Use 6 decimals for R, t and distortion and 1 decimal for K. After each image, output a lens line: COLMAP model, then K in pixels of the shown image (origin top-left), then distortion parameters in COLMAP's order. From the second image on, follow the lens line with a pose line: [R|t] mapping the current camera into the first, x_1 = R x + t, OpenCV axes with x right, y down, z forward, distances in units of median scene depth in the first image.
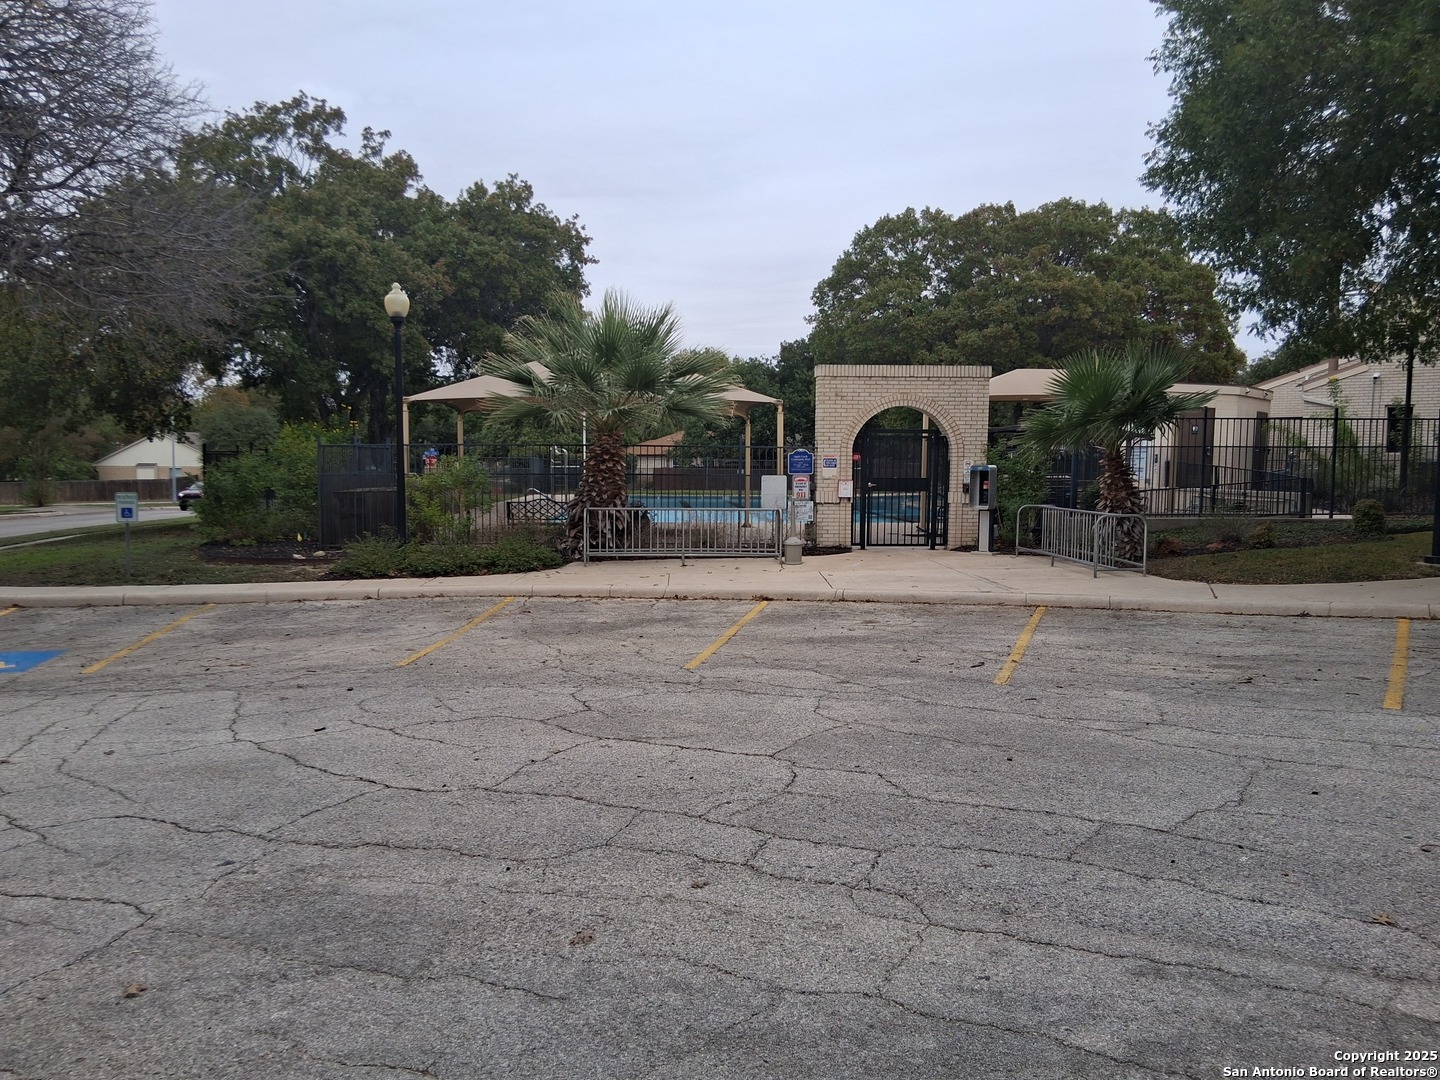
lens RADIAL K [[1058.0, 0, 722.9], [0, 1058.0, 538.5], [0, 0, 1]] dist [0.007055, -0.038152]
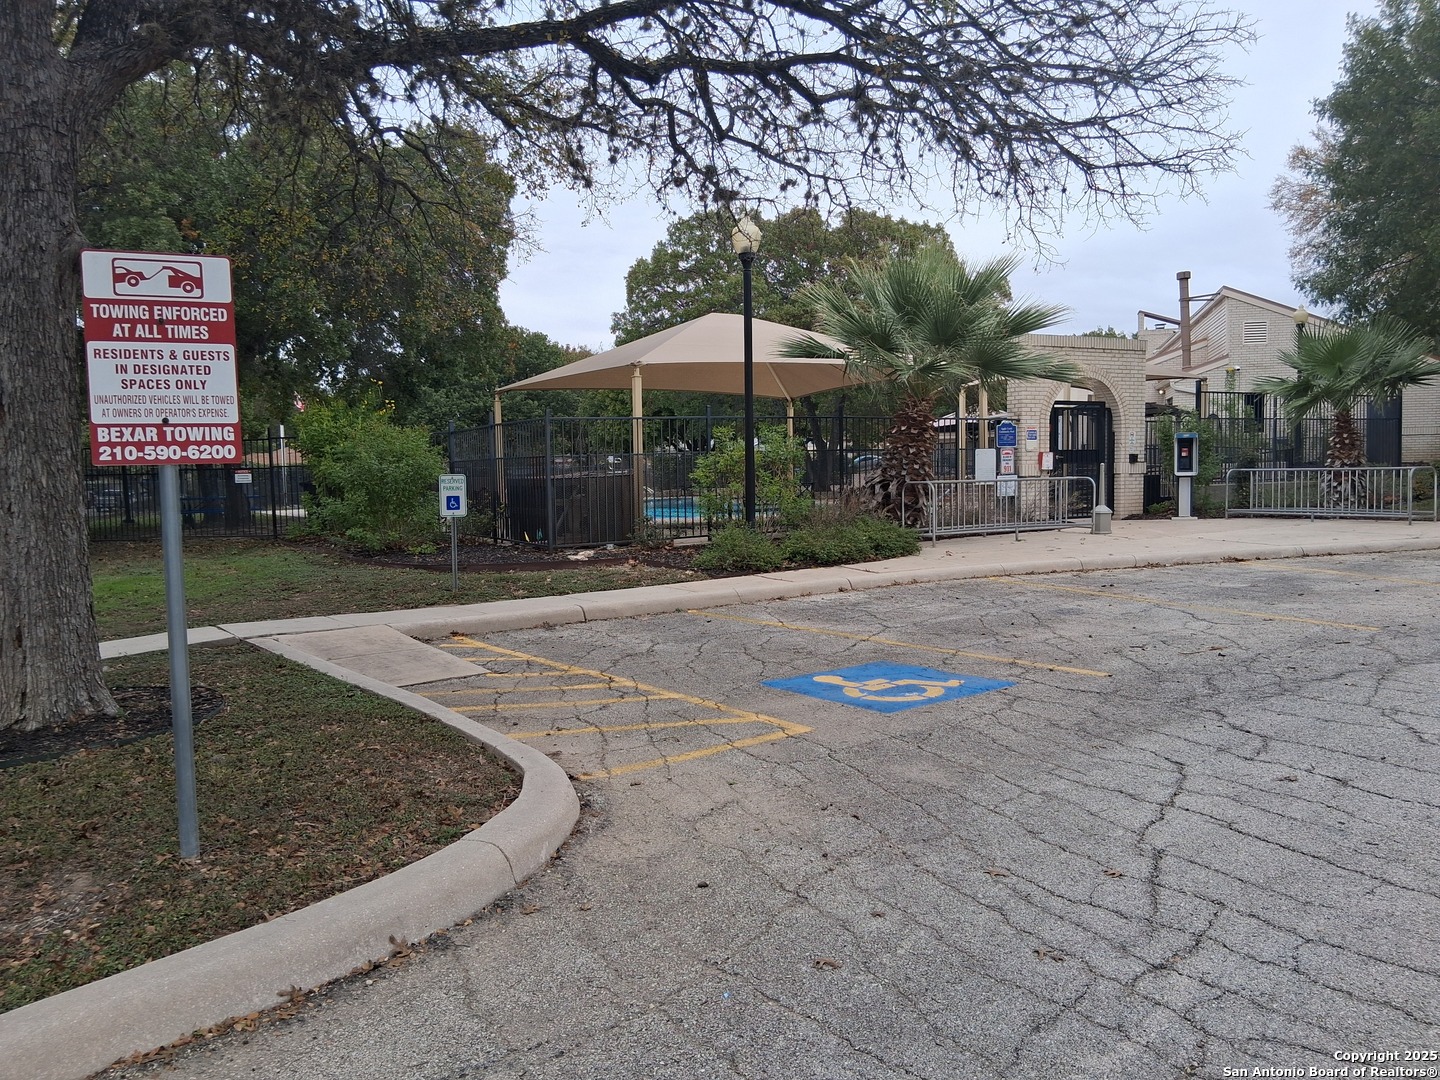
lens RADIAL K [[1058.0, 0, 722.9], [0, 1058.0, 538.5], [0, 0, 1]] dist [0.007055, -0.038152]
pose [[0.927819, -0.052634, 0.369298, -0.545665], [0.058389, 0.998284, -0.004418, 0.011416], [-0.368432, 0.025662, 0.929300, 0.216966]]
